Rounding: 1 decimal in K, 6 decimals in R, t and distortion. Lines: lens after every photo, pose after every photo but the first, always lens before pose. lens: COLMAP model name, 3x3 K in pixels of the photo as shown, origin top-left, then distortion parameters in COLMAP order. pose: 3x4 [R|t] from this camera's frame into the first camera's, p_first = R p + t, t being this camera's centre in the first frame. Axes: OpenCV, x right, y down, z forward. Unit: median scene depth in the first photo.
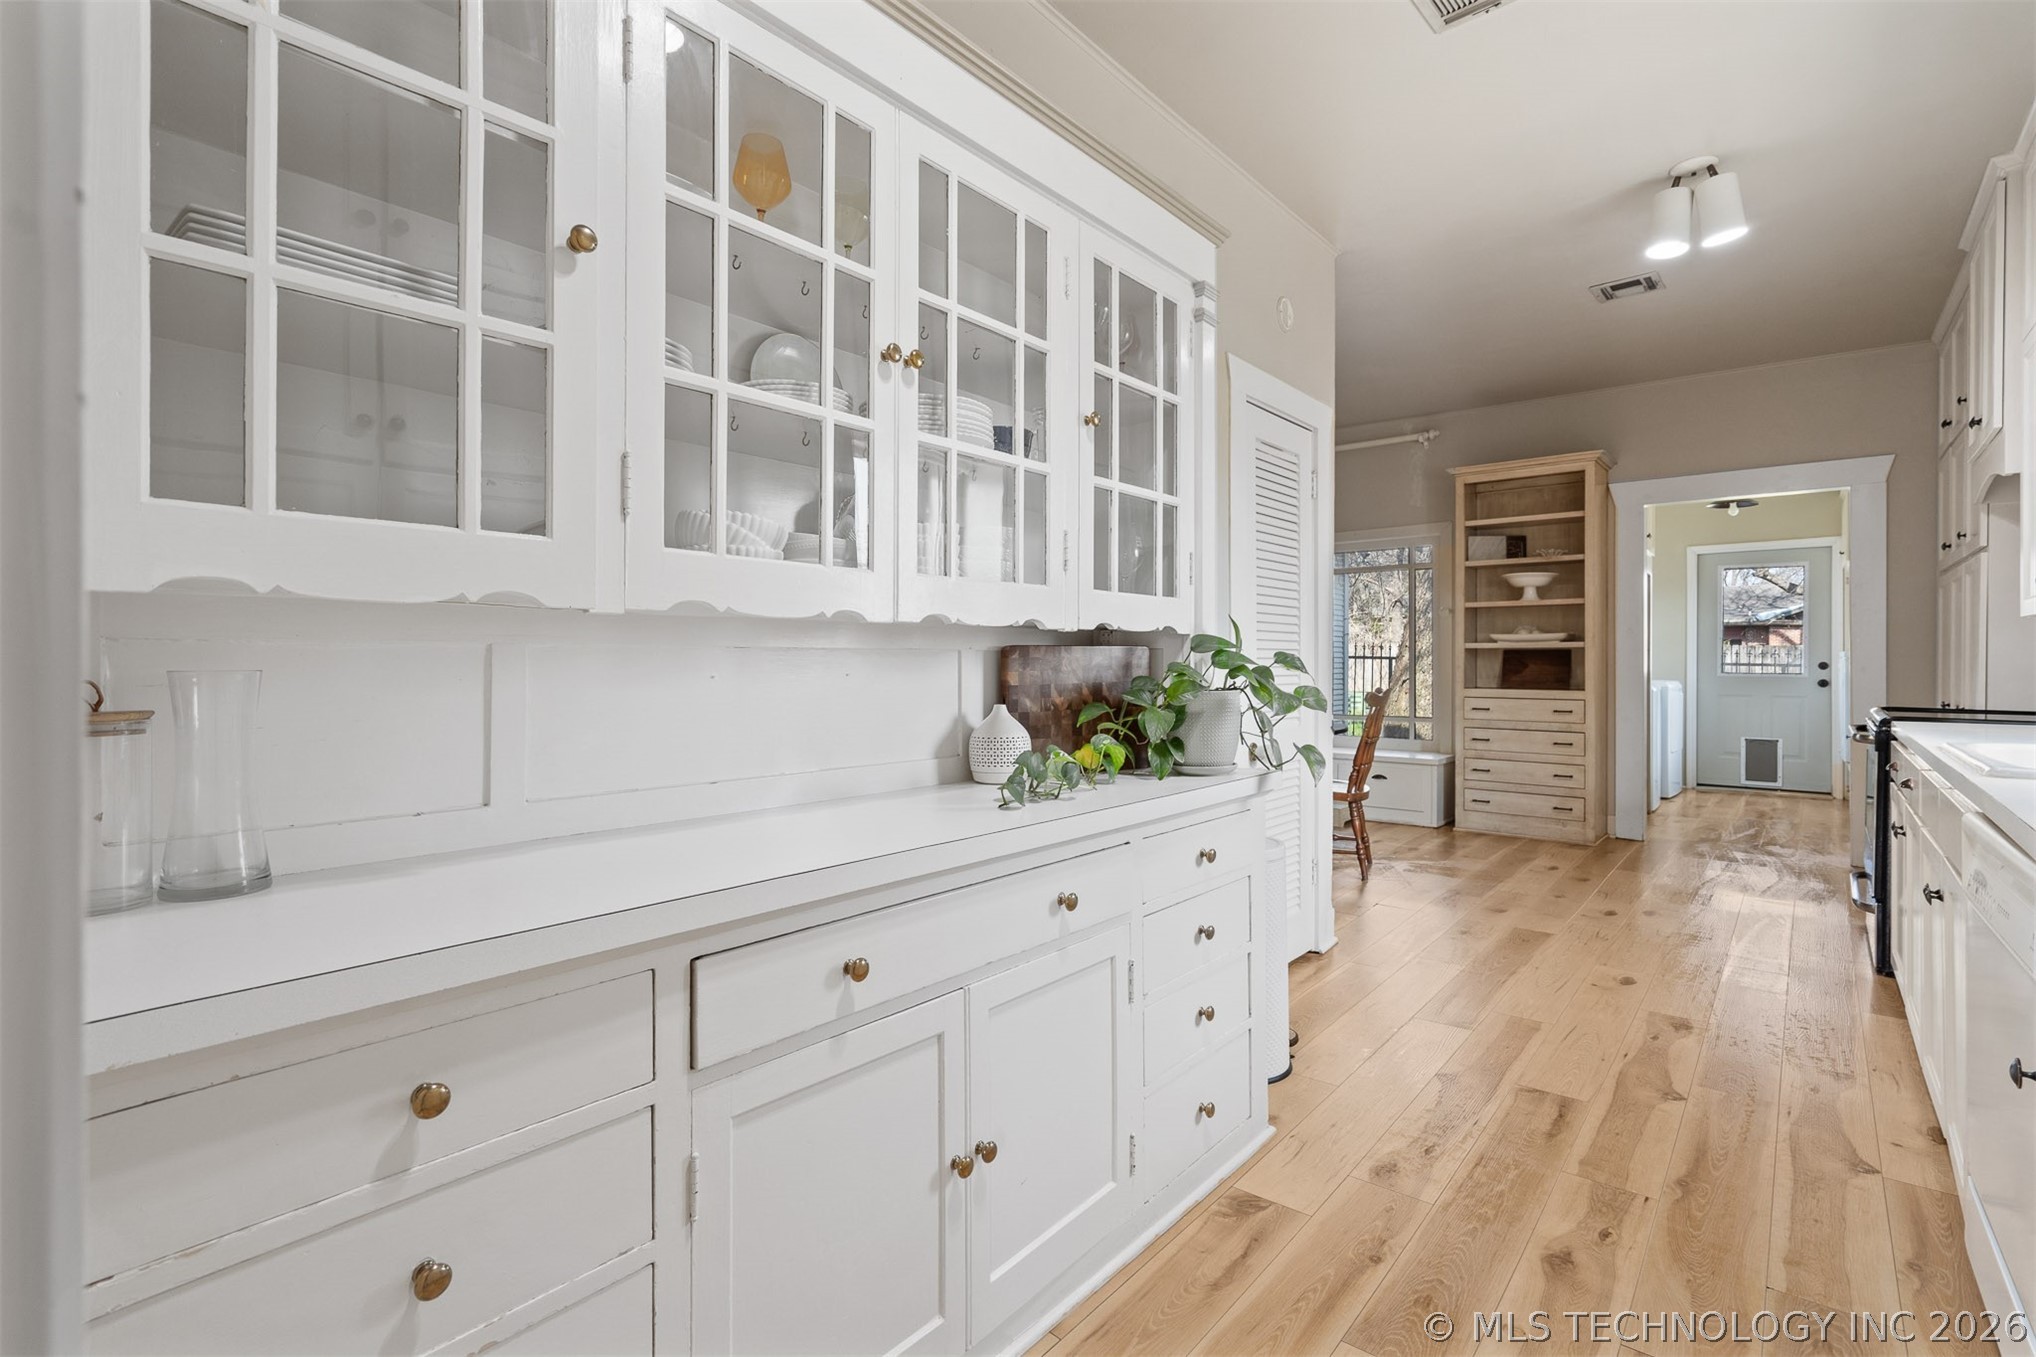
lens RADIAL K [[941.1, 0, 1012.2], [0, 941.1, 661.3], [0, 0, 1]] dist [-0.002411, 0.000359]
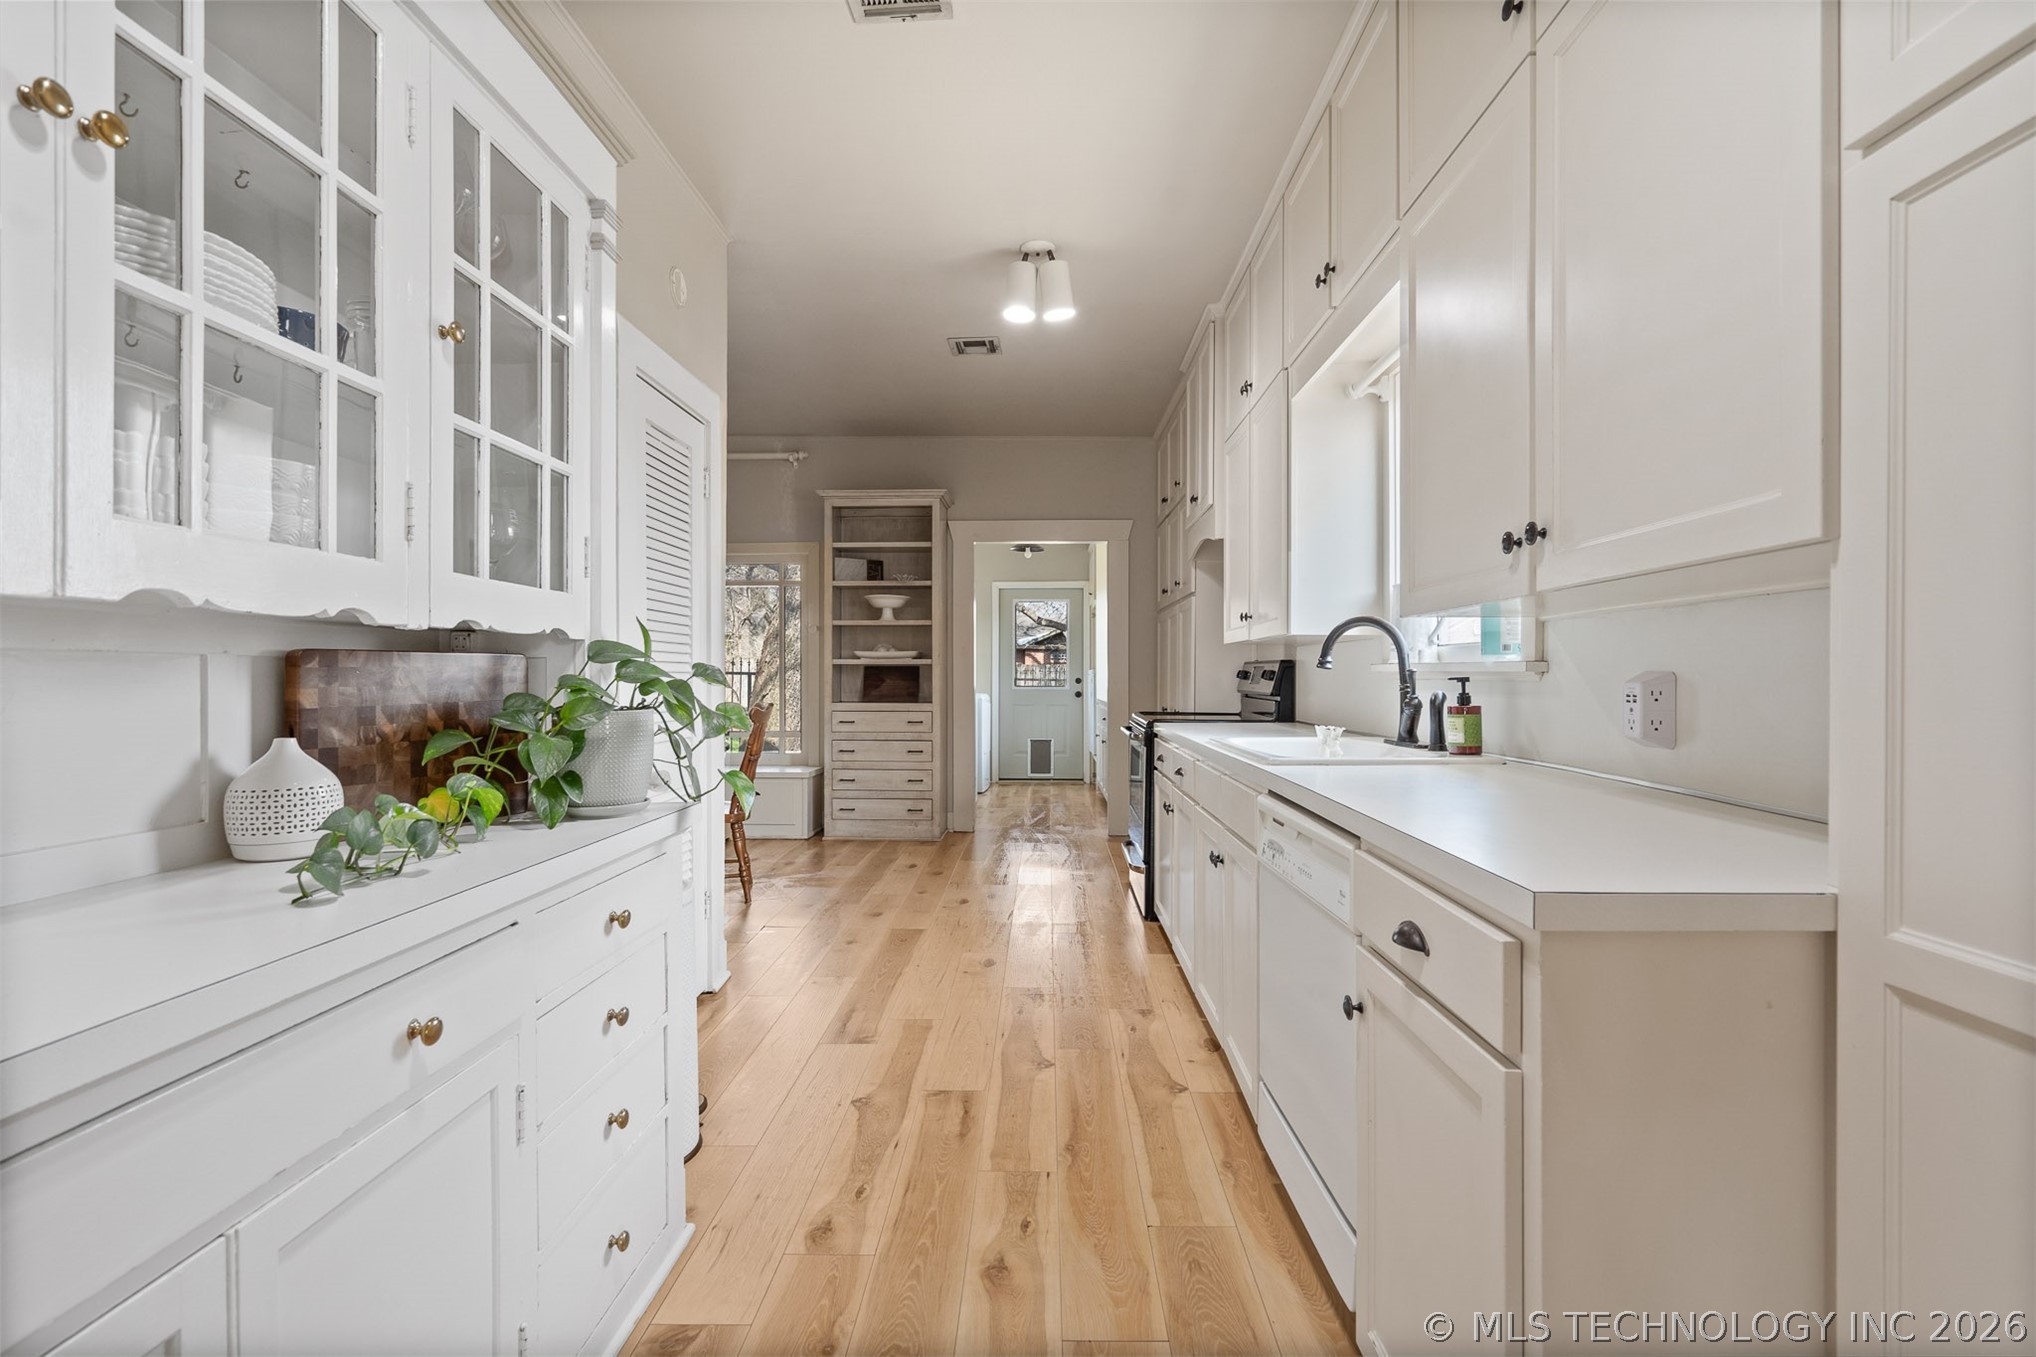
lens RADIAL K [[937.4, 0, 1012.9], [0, 937.4, 679.1], [0, 0, 1]] dist [-0.000935, 0.001857]
pose [[0.784145, -0.000194, 0.620578, -0.018073], [-0.000760, 0.999999, 0.001274, 0.003065], [-0.620578, -0.001471, 0.784144, 0.149828]]
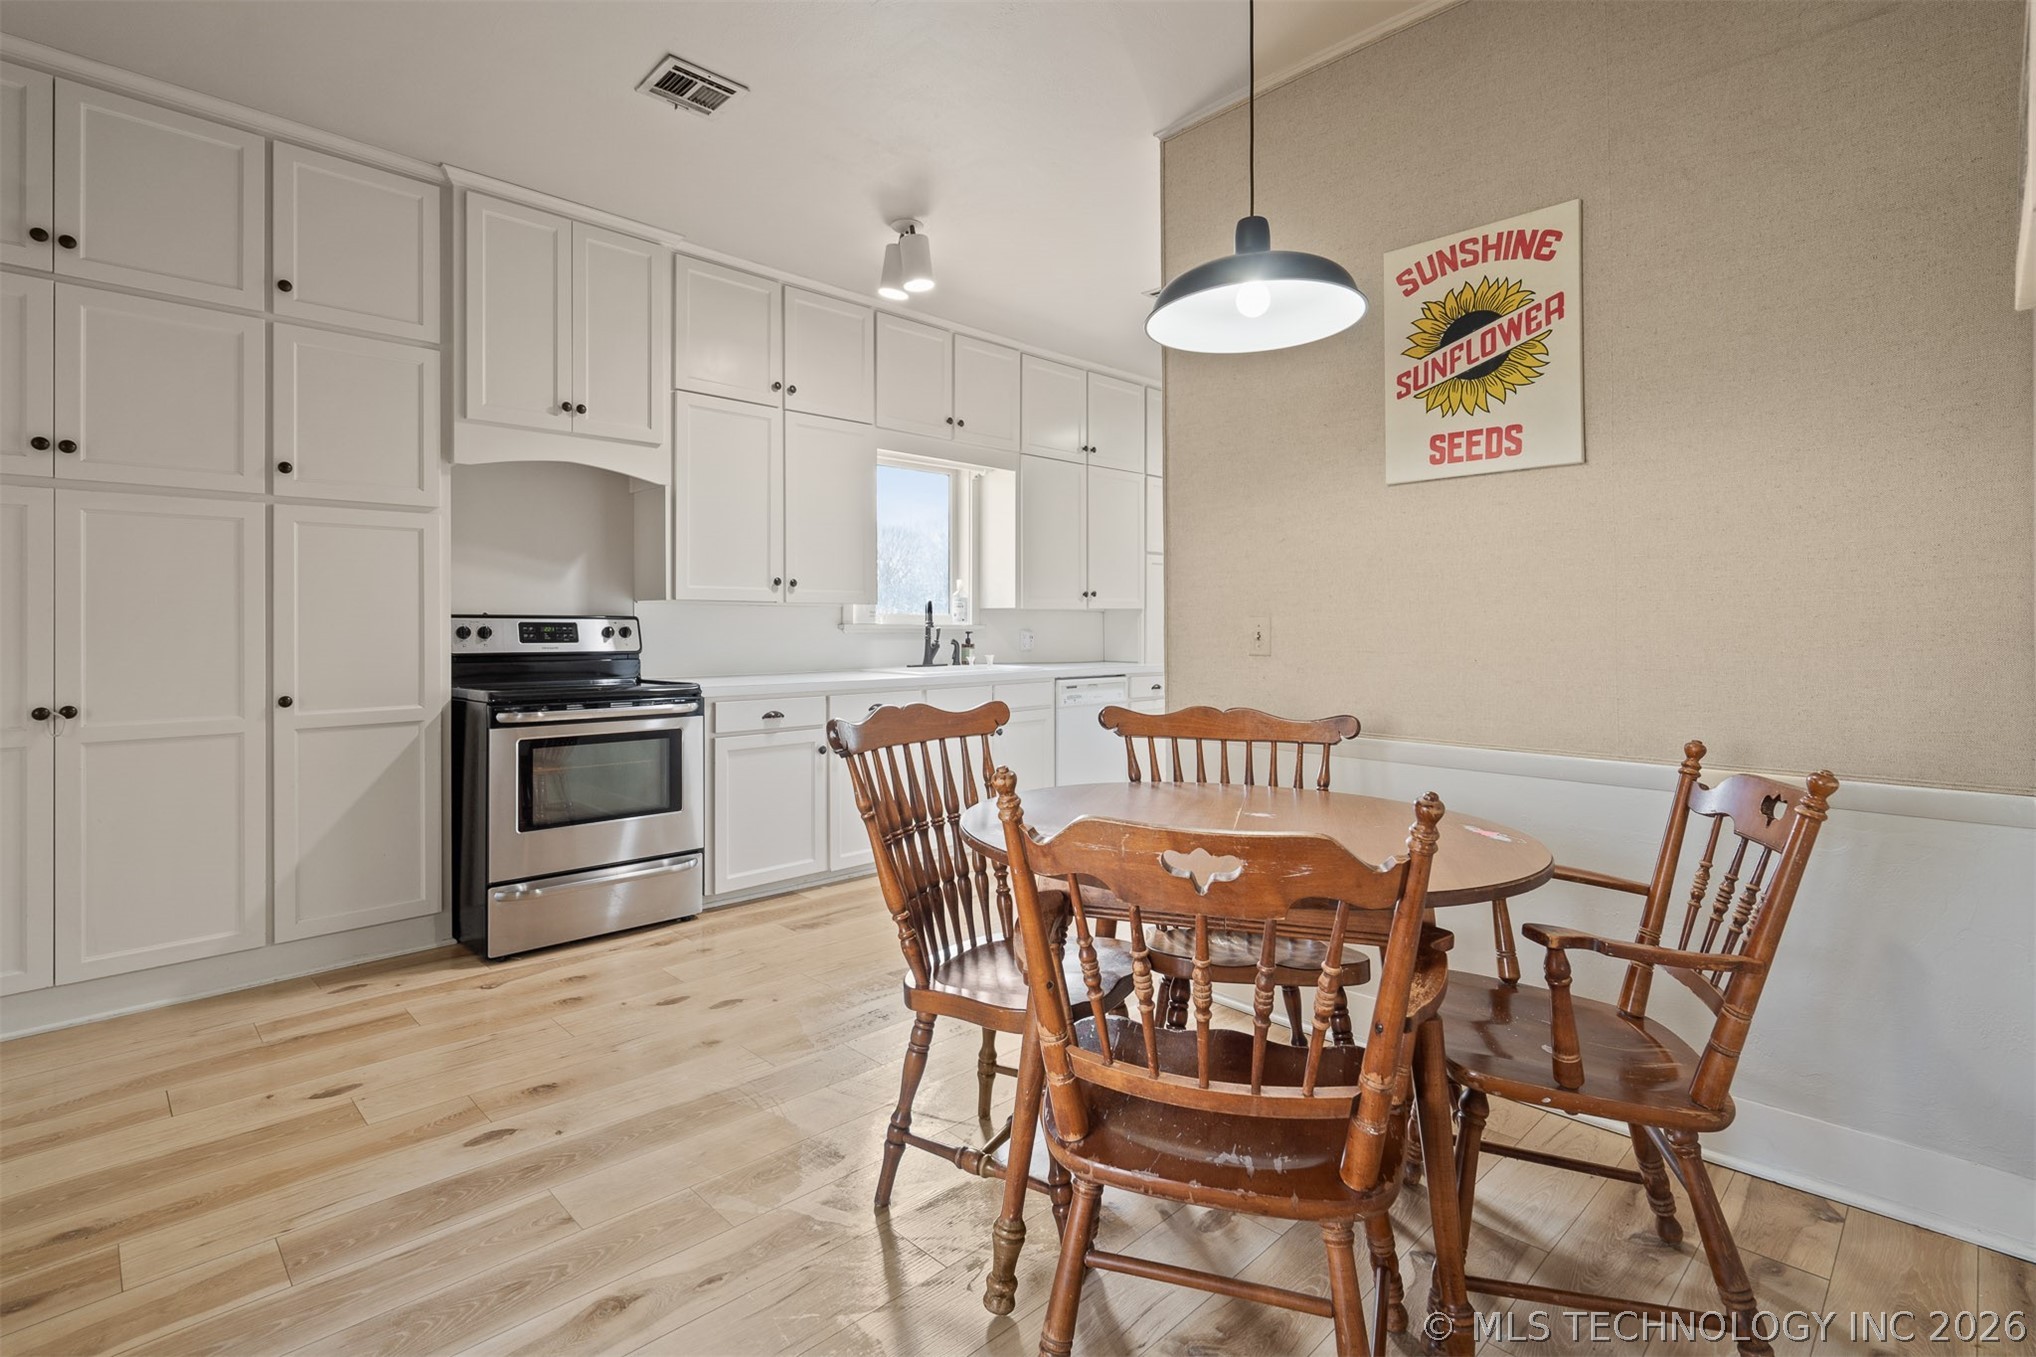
lens RADIAL K [[952.4, 0, 1010.1], [0, 952.4, 628.0], [0, 0, 1]] dist [0.002159, 0.000089]
pose [[-0.996005, 0.001430, 0.089288, 0.620340], [0.001744, 0.999993, 0.003440, -0.014098], [-0.089283, 0.003582, -0.996000, 2.823121]]
